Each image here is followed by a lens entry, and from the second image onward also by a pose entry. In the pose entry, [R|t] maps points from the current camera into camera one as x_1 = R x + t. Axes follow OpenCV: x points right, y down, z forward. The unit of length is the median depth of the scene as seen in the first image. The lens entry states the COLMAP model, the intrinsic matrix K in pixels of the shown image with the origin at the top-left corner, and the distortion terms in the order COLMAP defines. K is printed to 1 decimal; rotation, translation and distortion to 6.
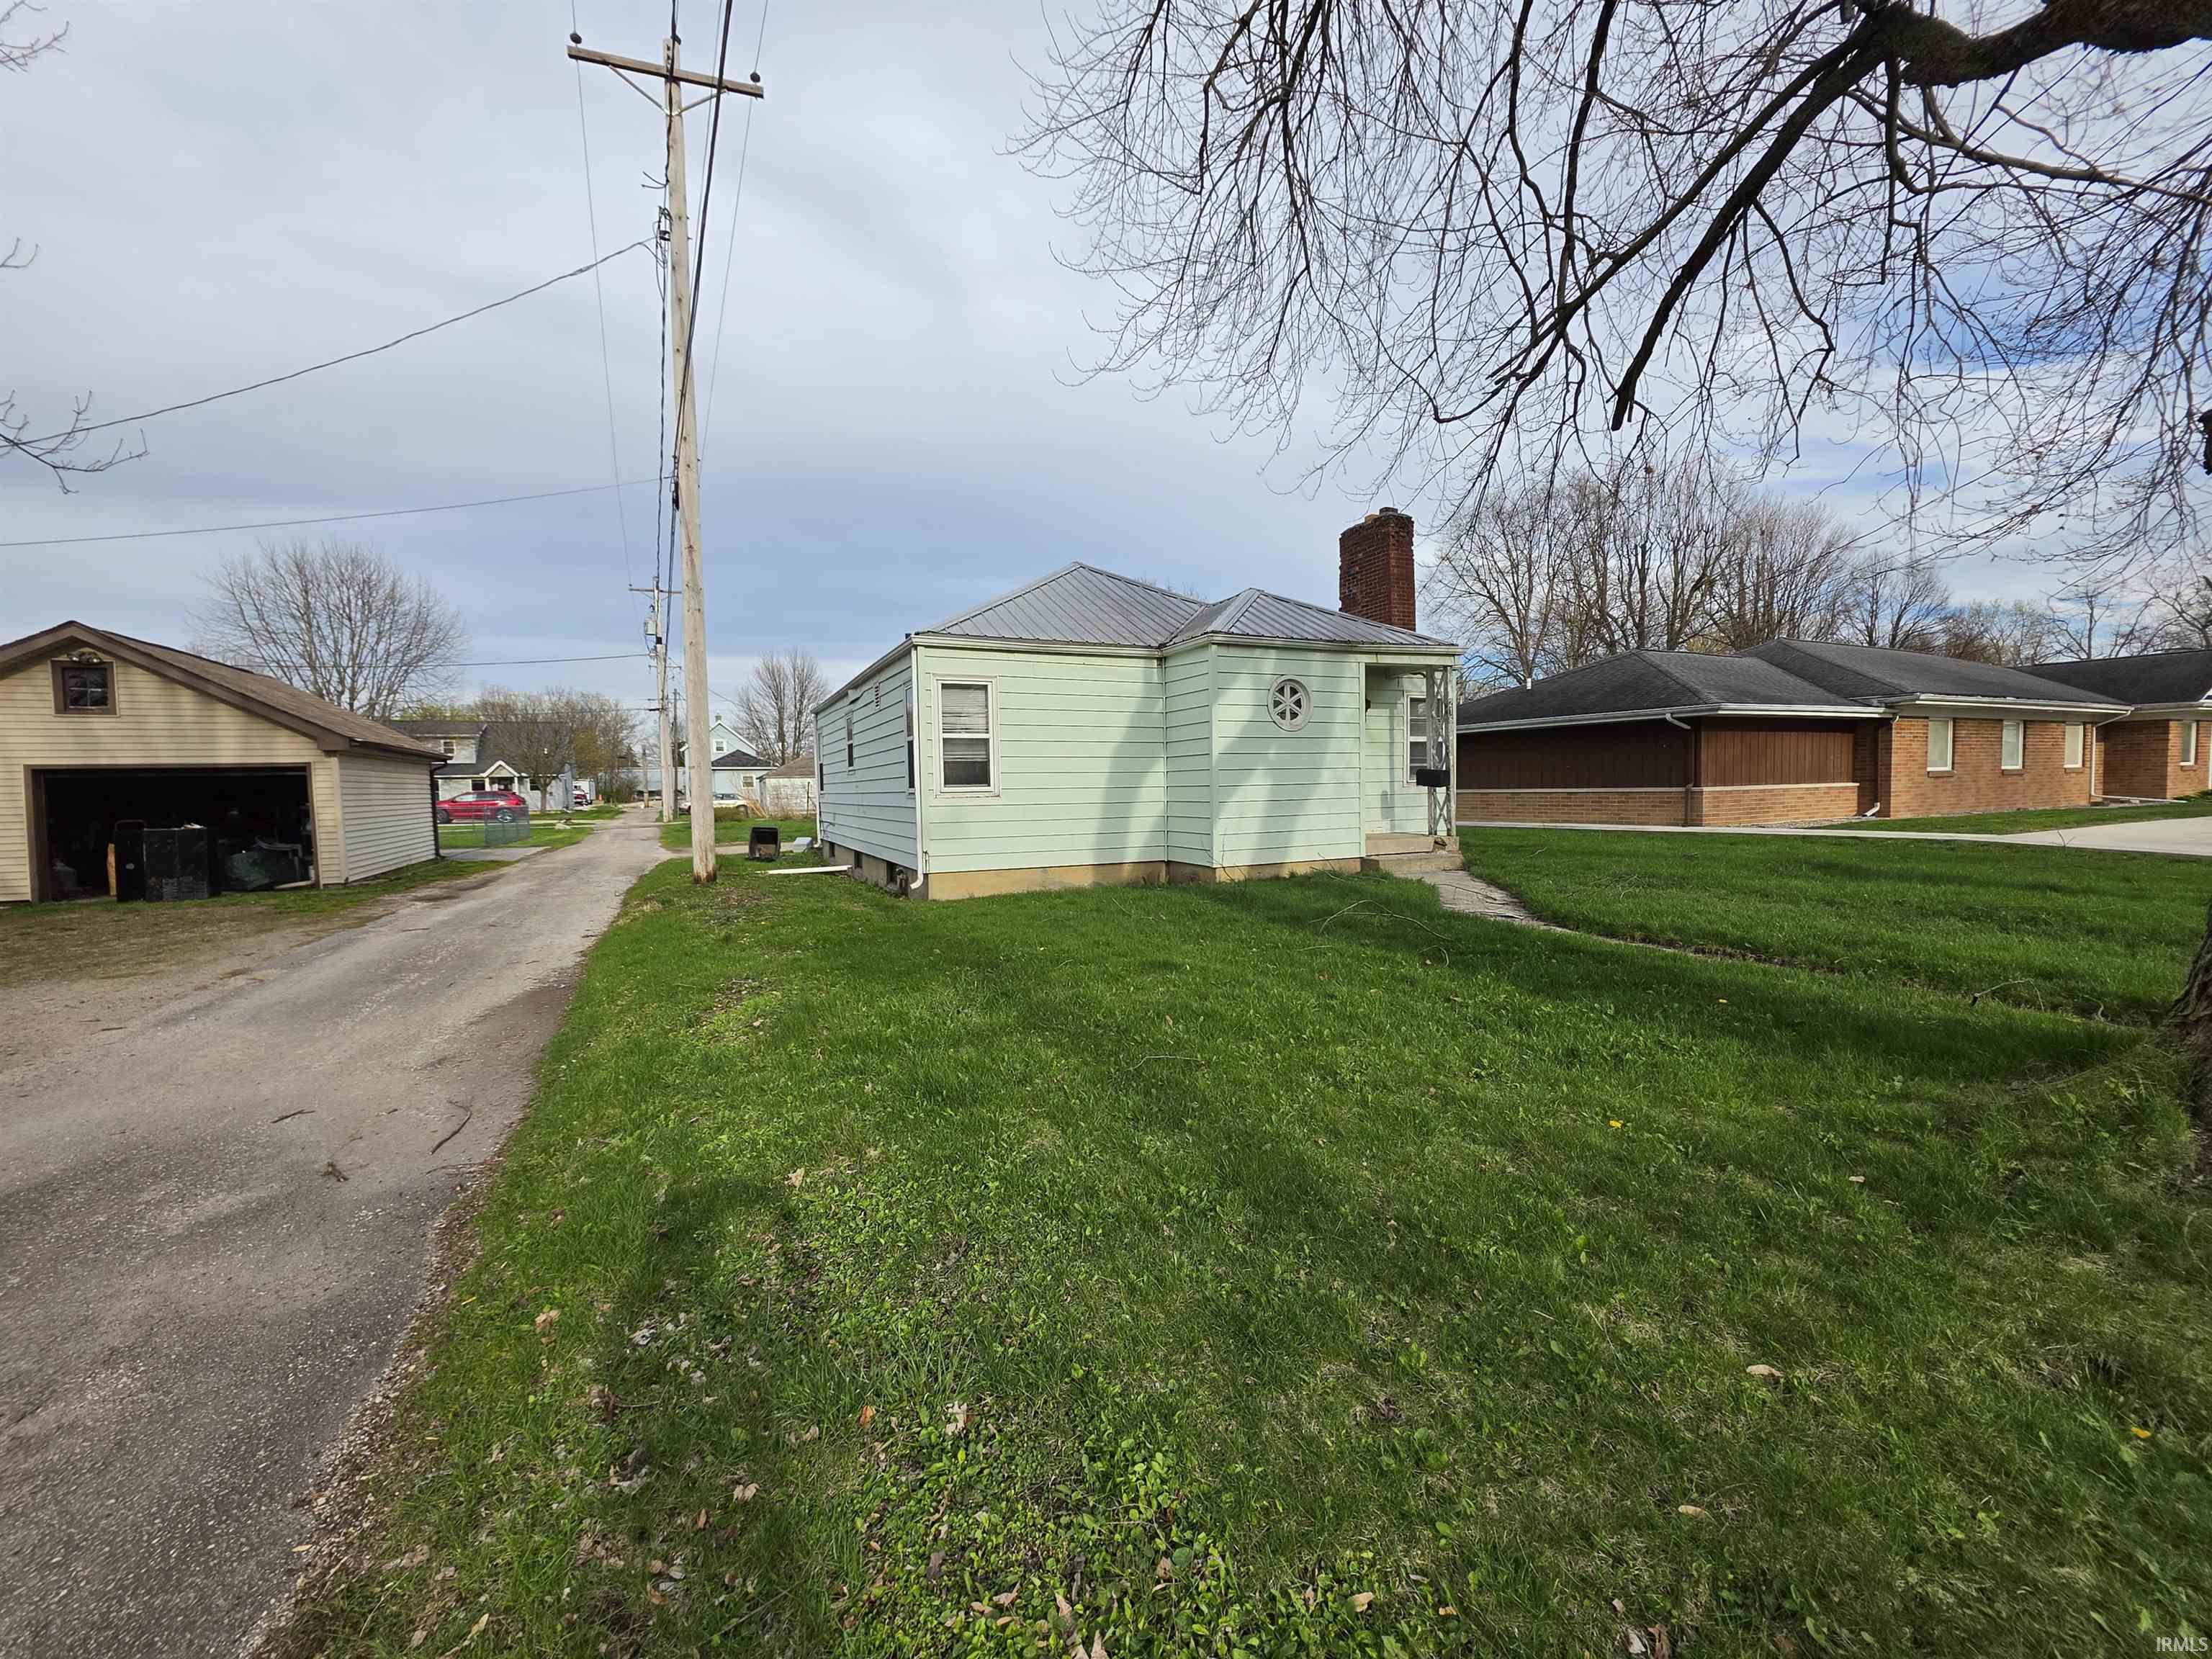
lens RADIAL K [[891.8, 0, 1096.4], [0, 891.8, 827.4], [0, 0, 1]] dist [-0.005804, 0.001087]
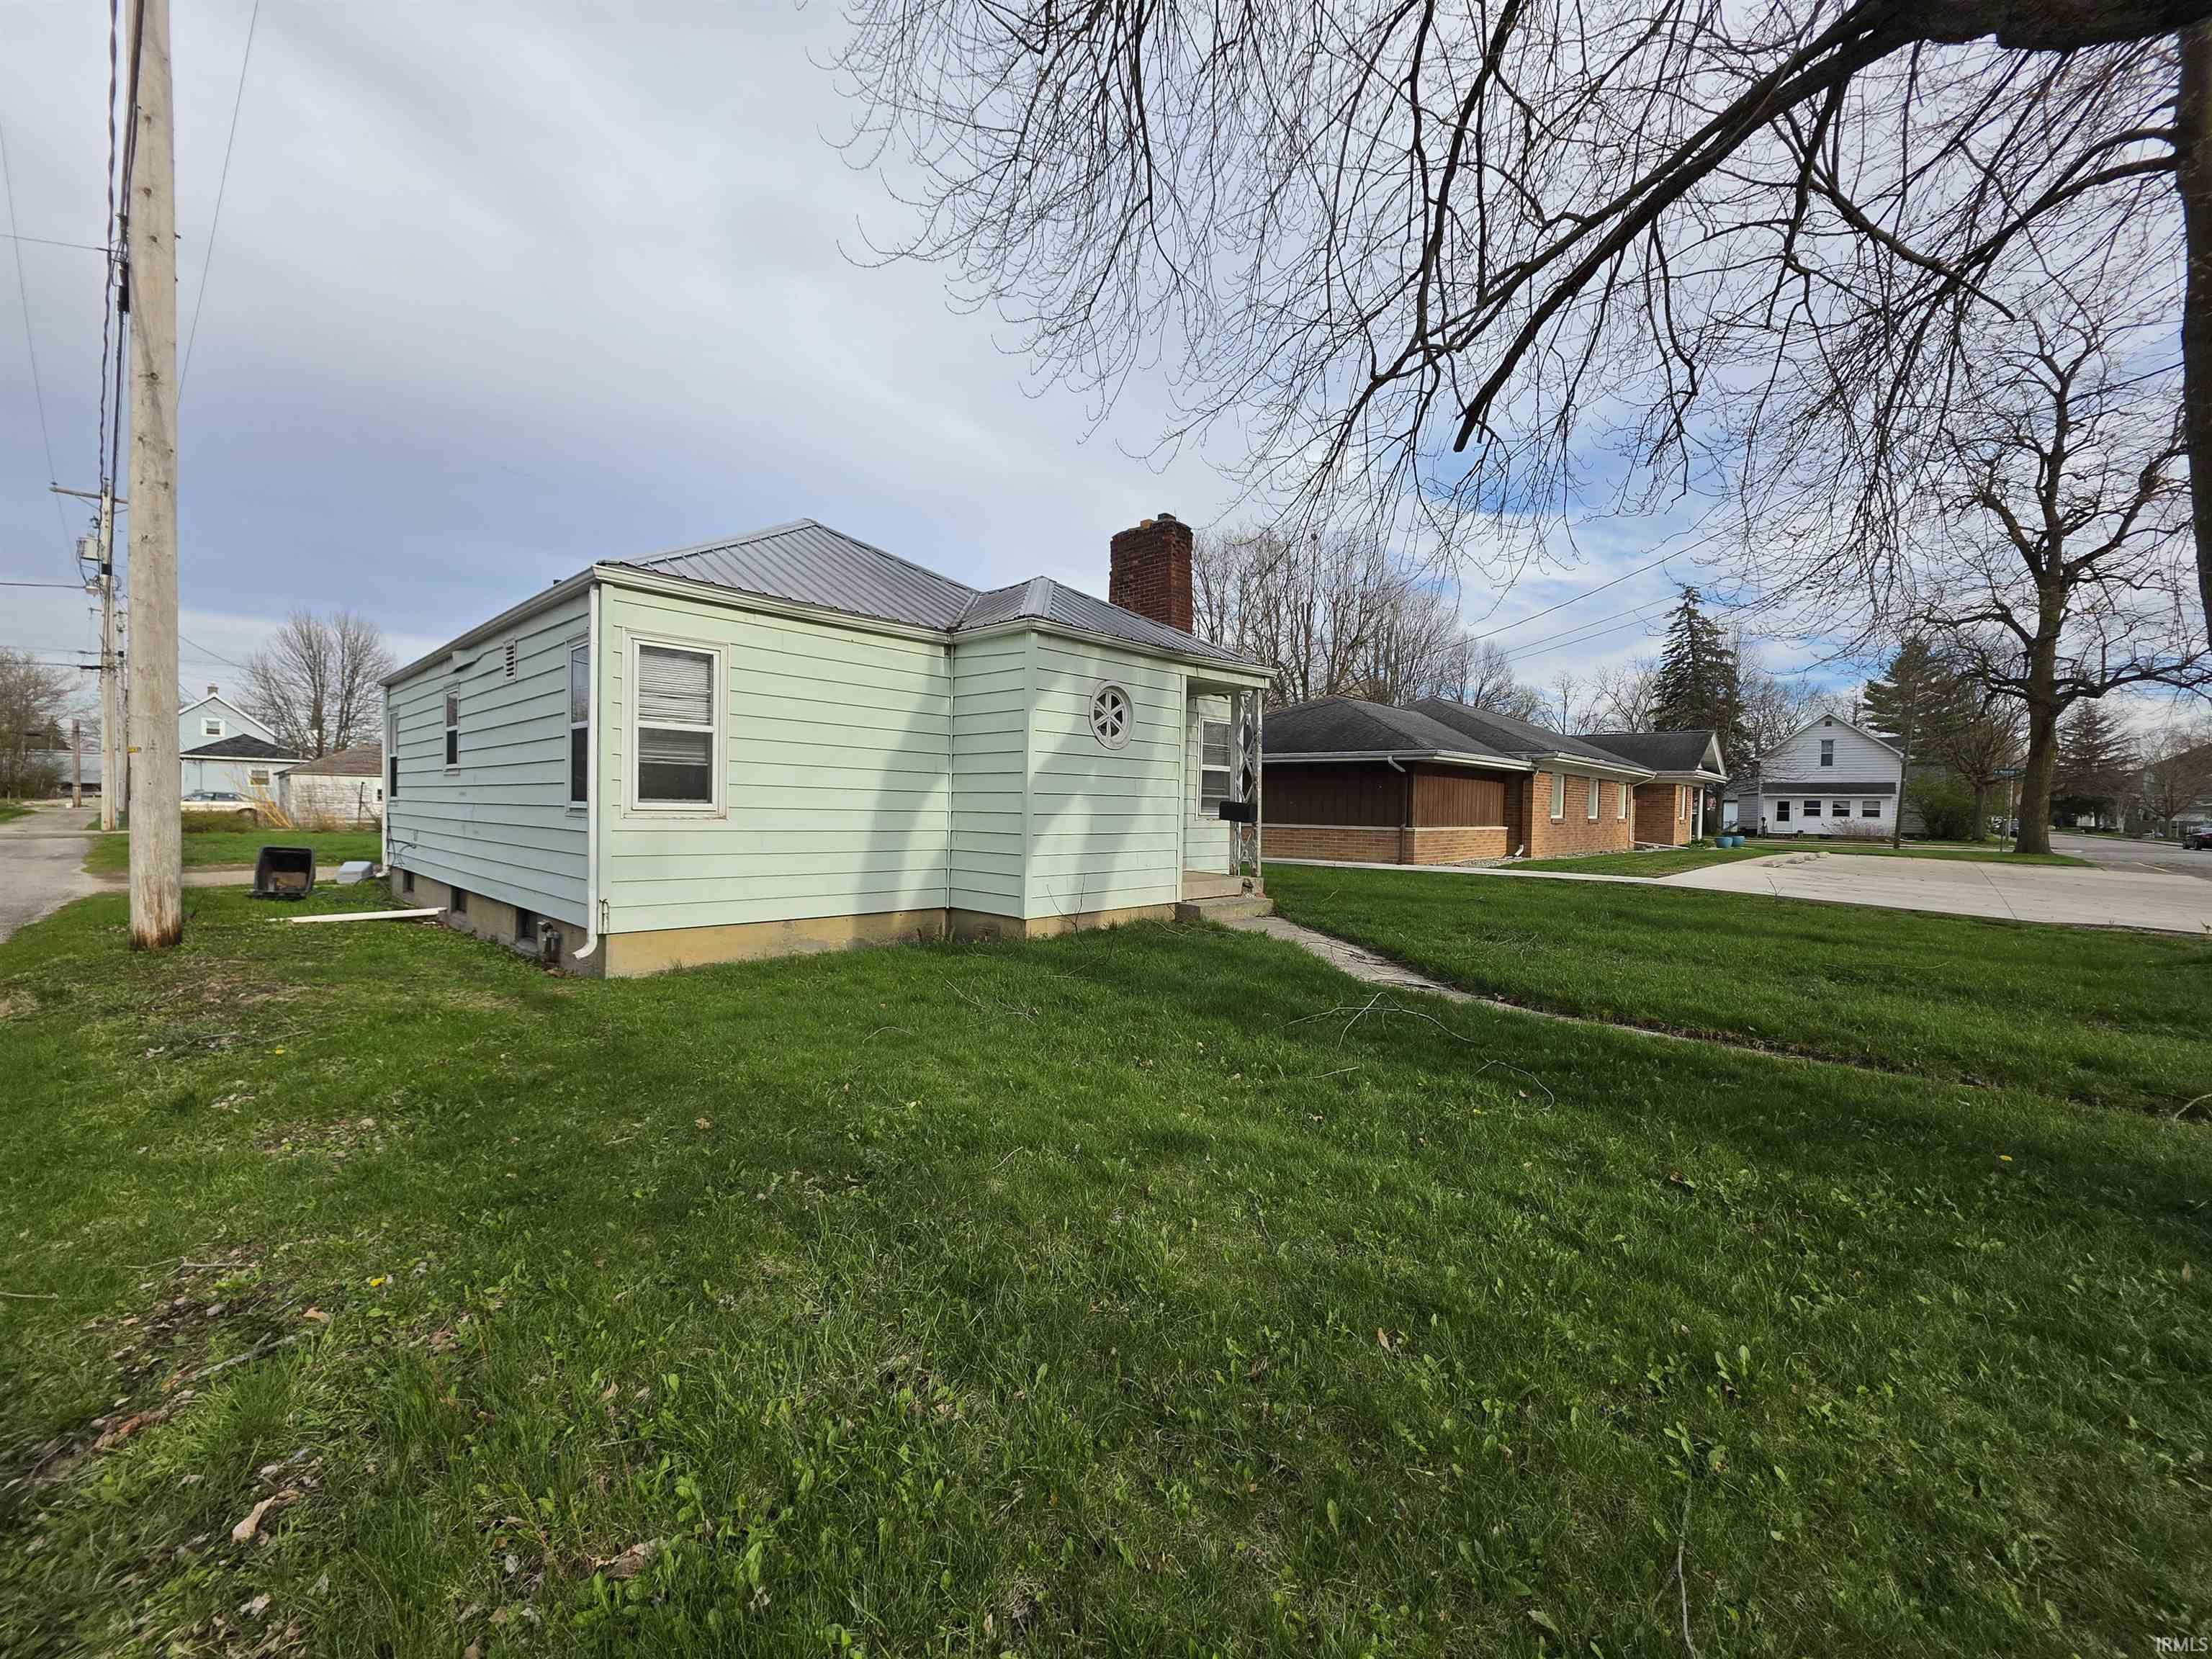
lens RADIAL K [[891.8, 0, 1104.0], [0, 891.8, 823.2], [0, 0, 1]] dist [-0.005804, 0.001087]
pose [[0.925032, 0.029808, 0.378717, -0.087046], [-0.018940, 0.999296, -0.032390, -0.012746], [-0.379416, 0.022789, 0.924946, 0.225701]]
